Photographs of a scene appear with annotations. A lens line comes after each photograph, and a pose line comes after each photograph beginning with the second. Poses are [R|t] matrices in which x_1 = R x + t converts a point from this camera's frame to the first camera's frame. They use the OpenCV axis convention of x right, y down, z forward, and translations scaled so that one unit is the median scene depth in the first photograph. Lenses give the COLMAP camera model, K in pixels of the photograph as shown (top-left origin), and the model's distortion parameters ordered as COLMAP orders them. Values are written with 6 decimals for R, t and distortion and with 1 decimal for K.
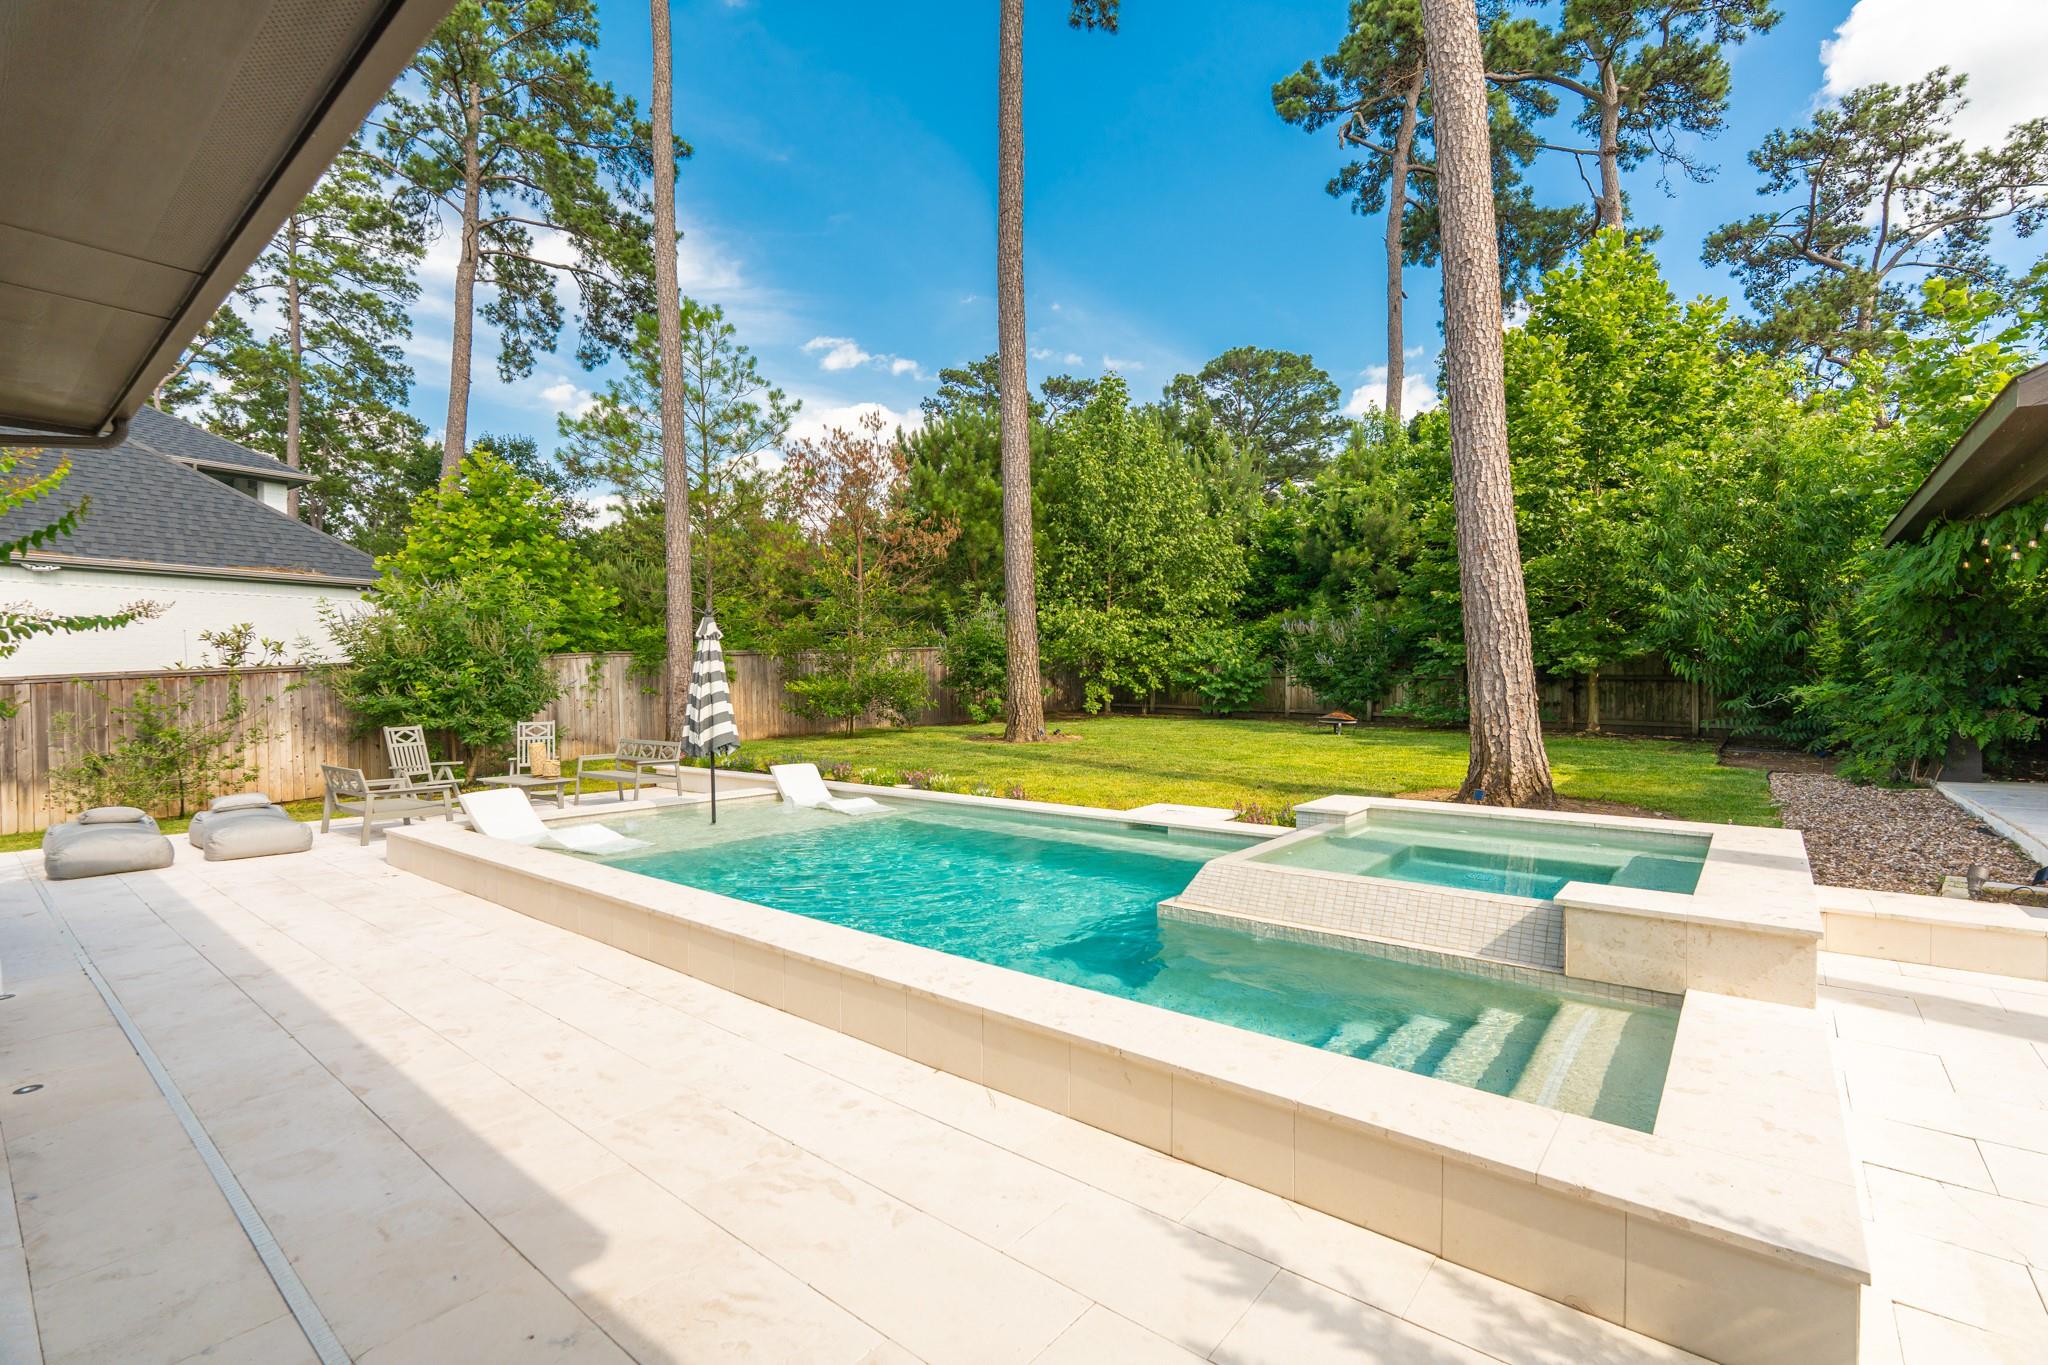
lens RADIAL K [[898.6, 0, 1020.7], [0, 898.6, 681.5], [0, 0, 1]] dist [-0.006965, -0.000276]
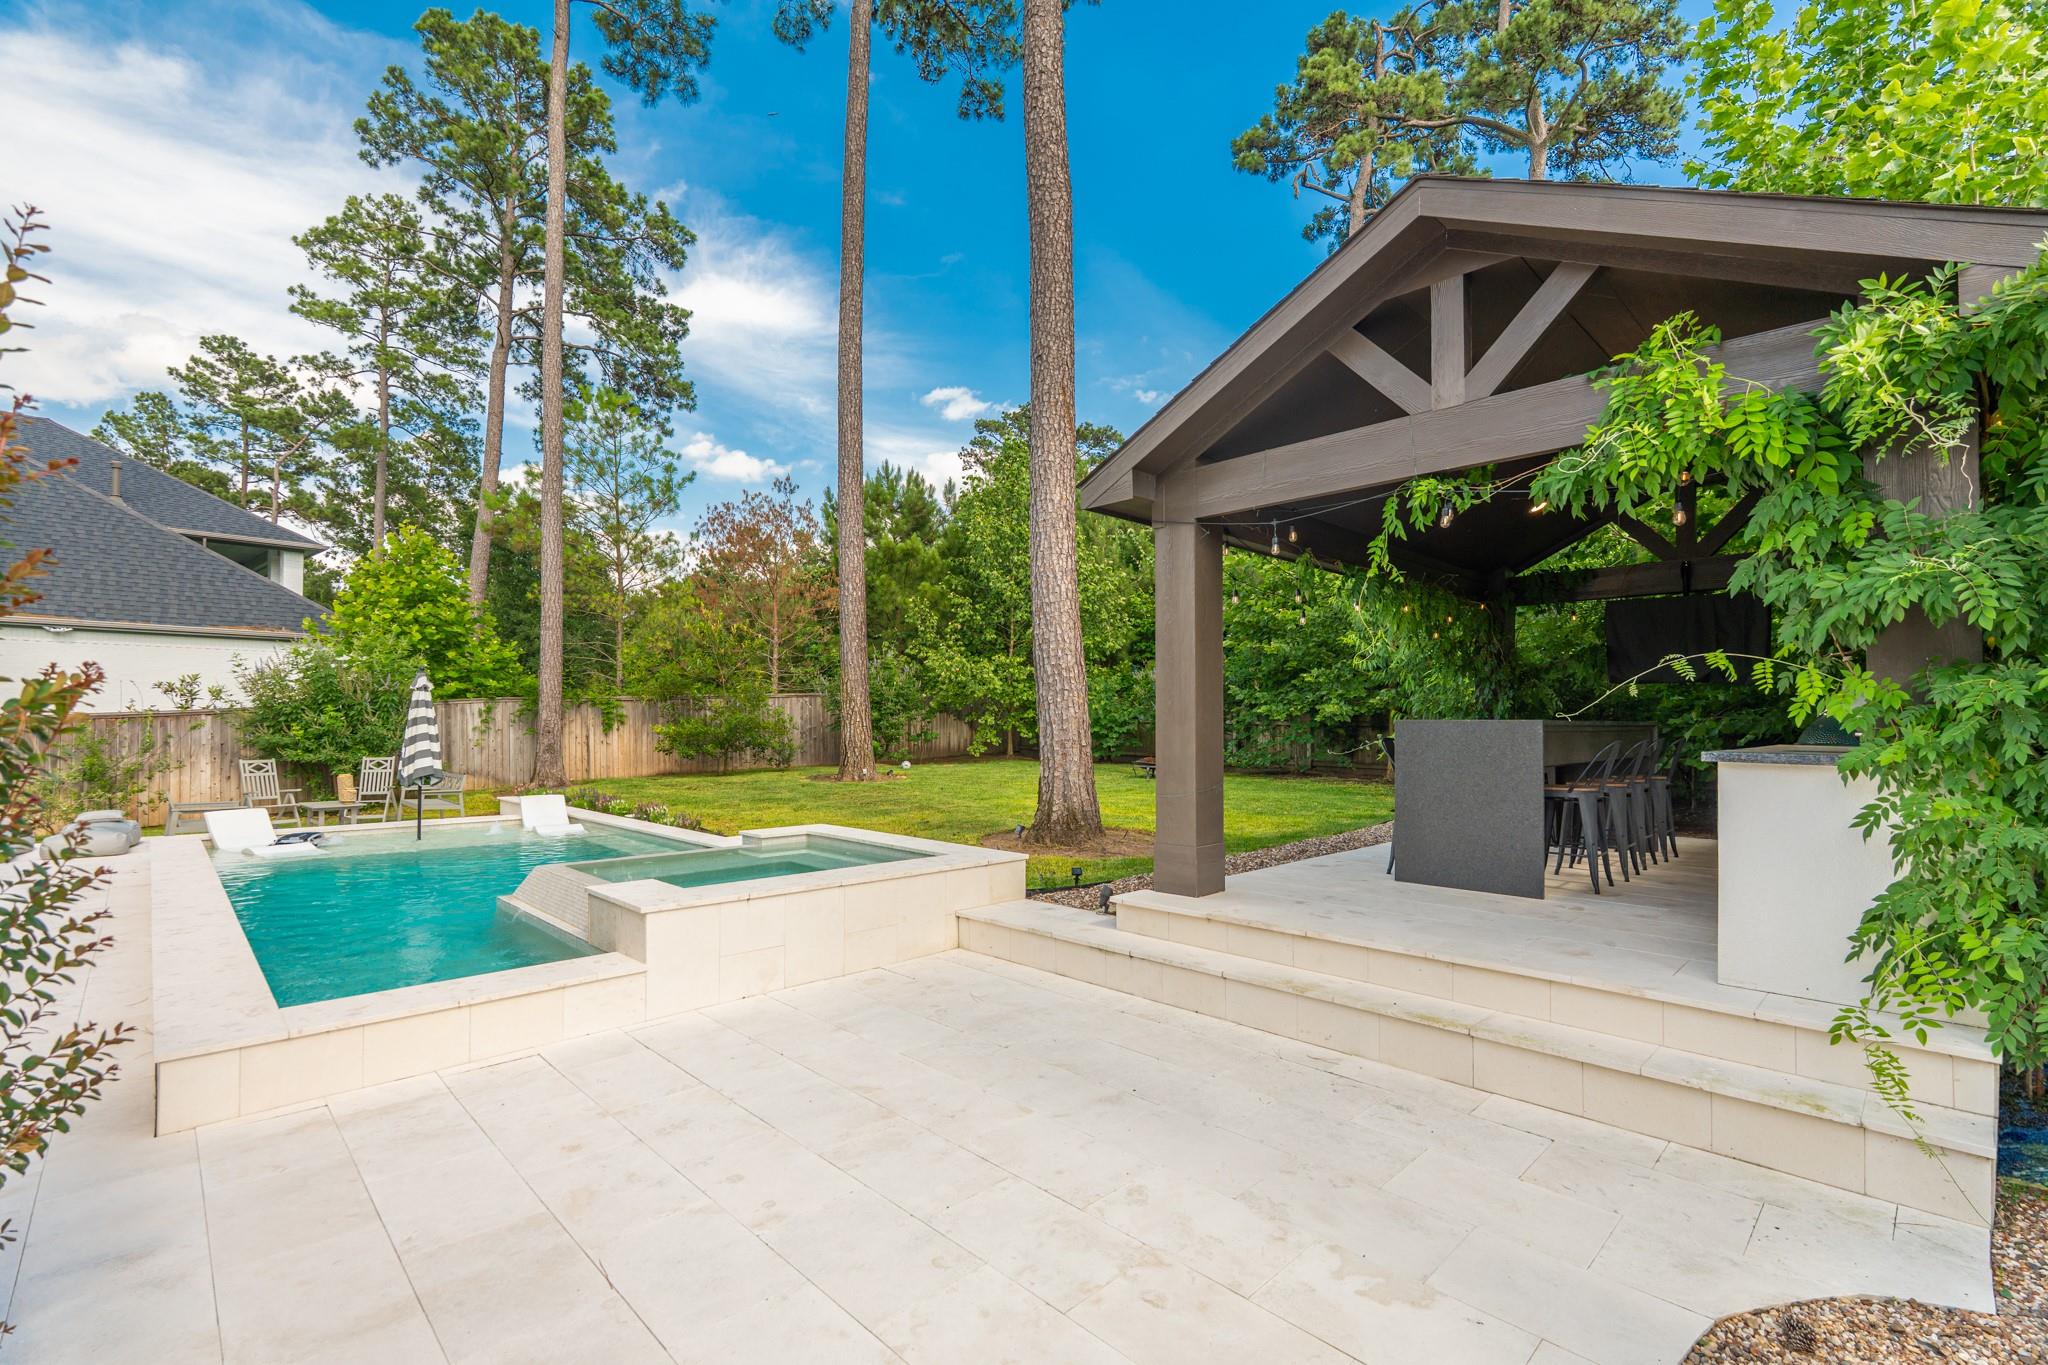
lens RADIAL K [[911.3, 0, 1008.3], [0, 911.3, 692.0], [0, 0, 1]] dist [-0.007757, -0.000492]
pose [[0.992119, 0.000885, -0.125297, 0.159928], [-0.005310, 0.999374, -0.034988, -0.001433], [0.125188, 0.035378, 0.991502, -0.034723]]
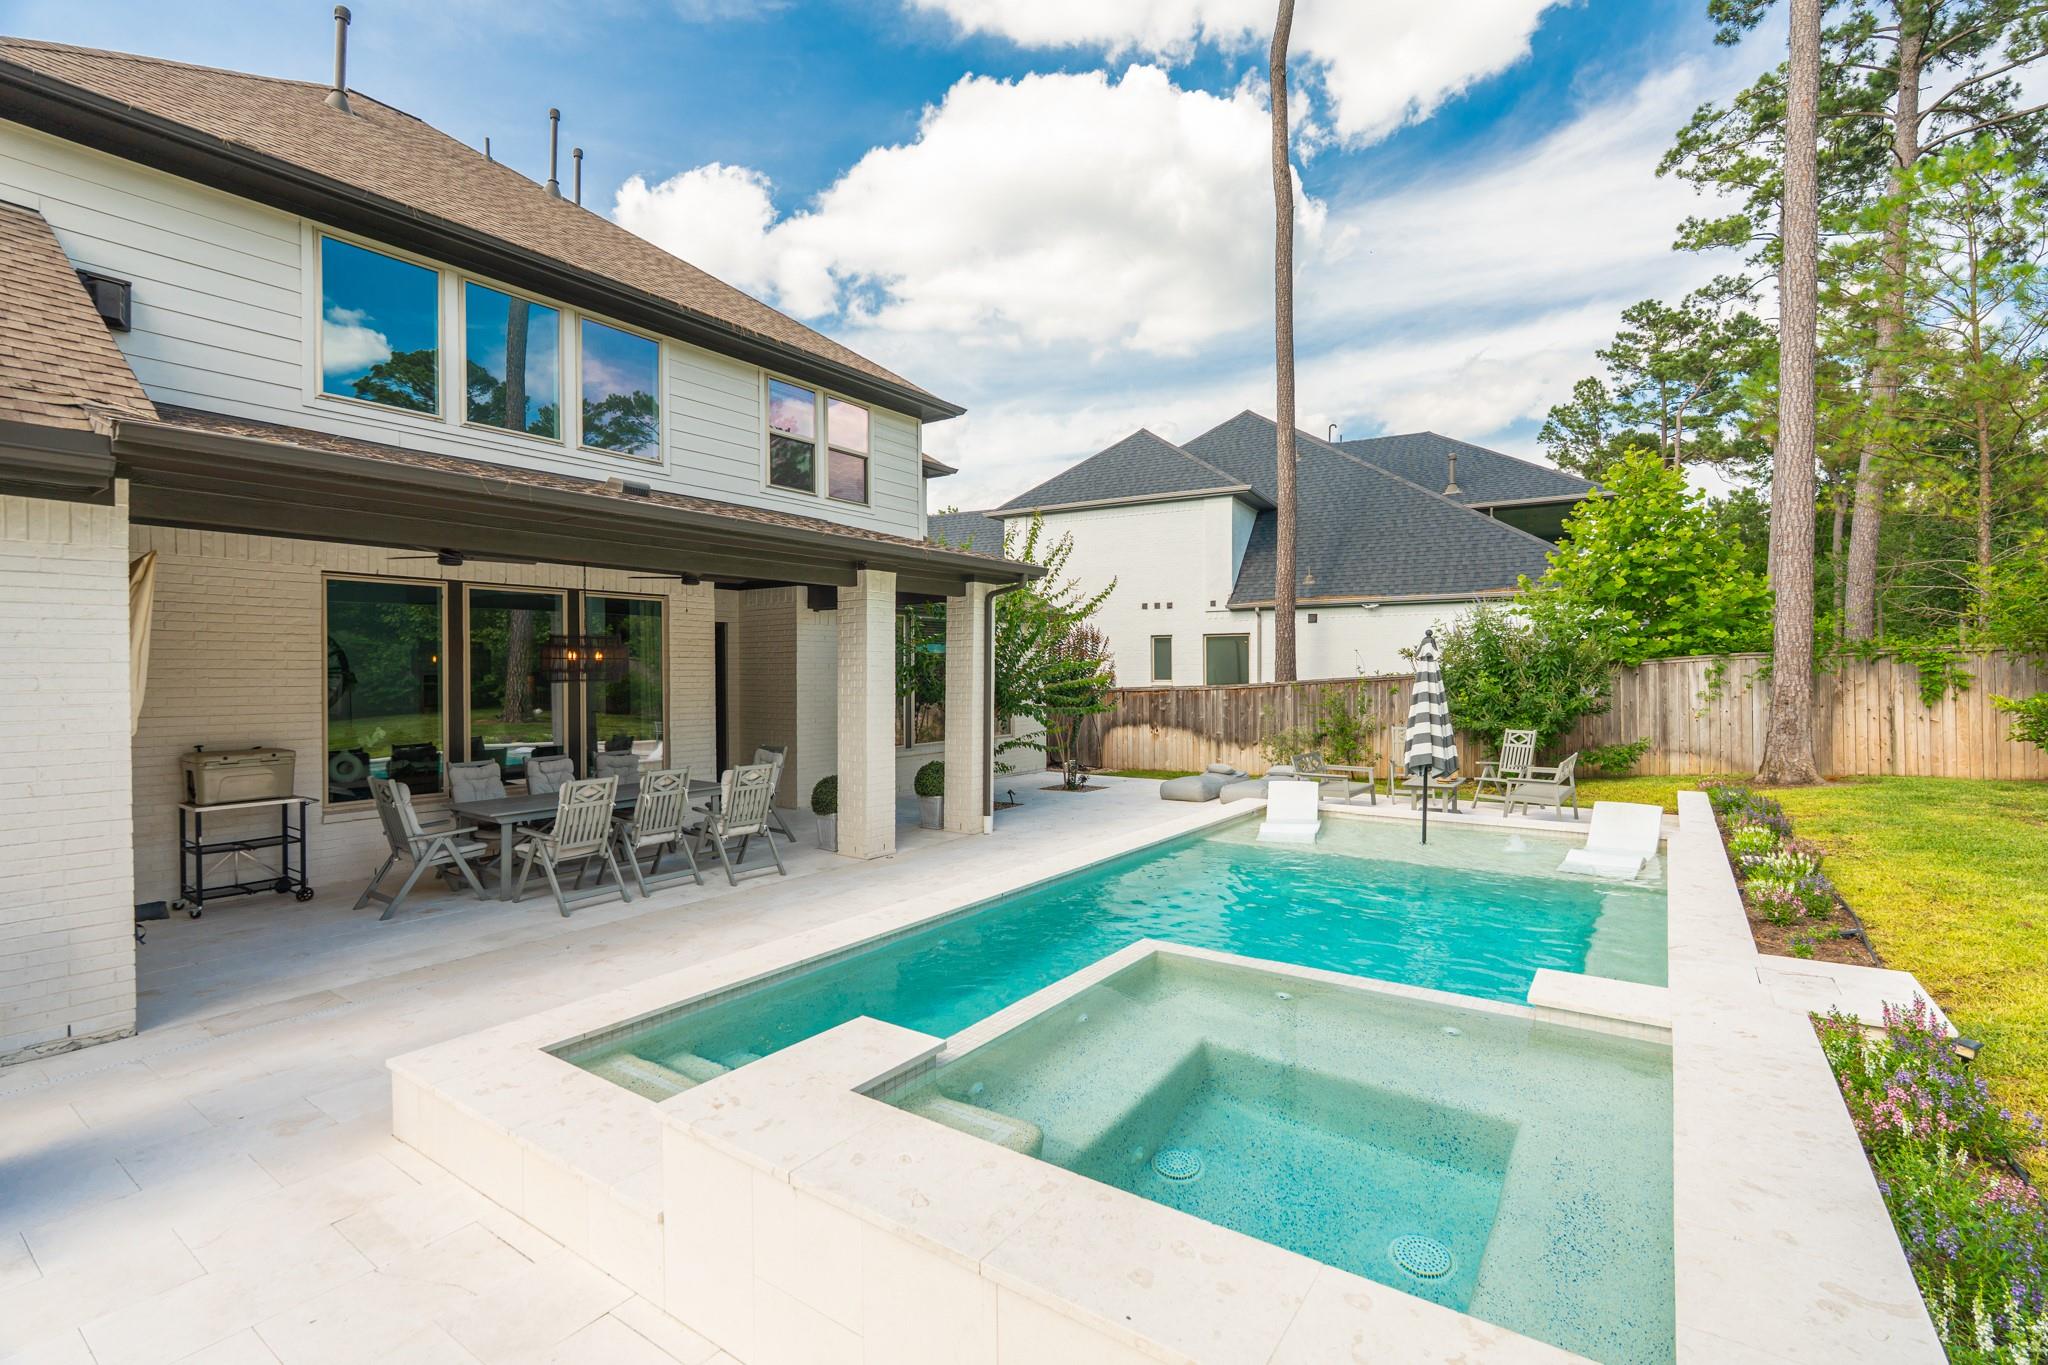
lens RADIAL K [[898.6, 0, 1020.7], [0, 898.6, 681.5], [0, 0, 1]] dist [-0.006965, -0.000276]
pose [[0.067935, 0.014545, -0.997584, 0.164464], [0.004555, 0.999879, 0.014889, -0.010675], [0.997679, -0.005556, 0.067860, 0.128119]]
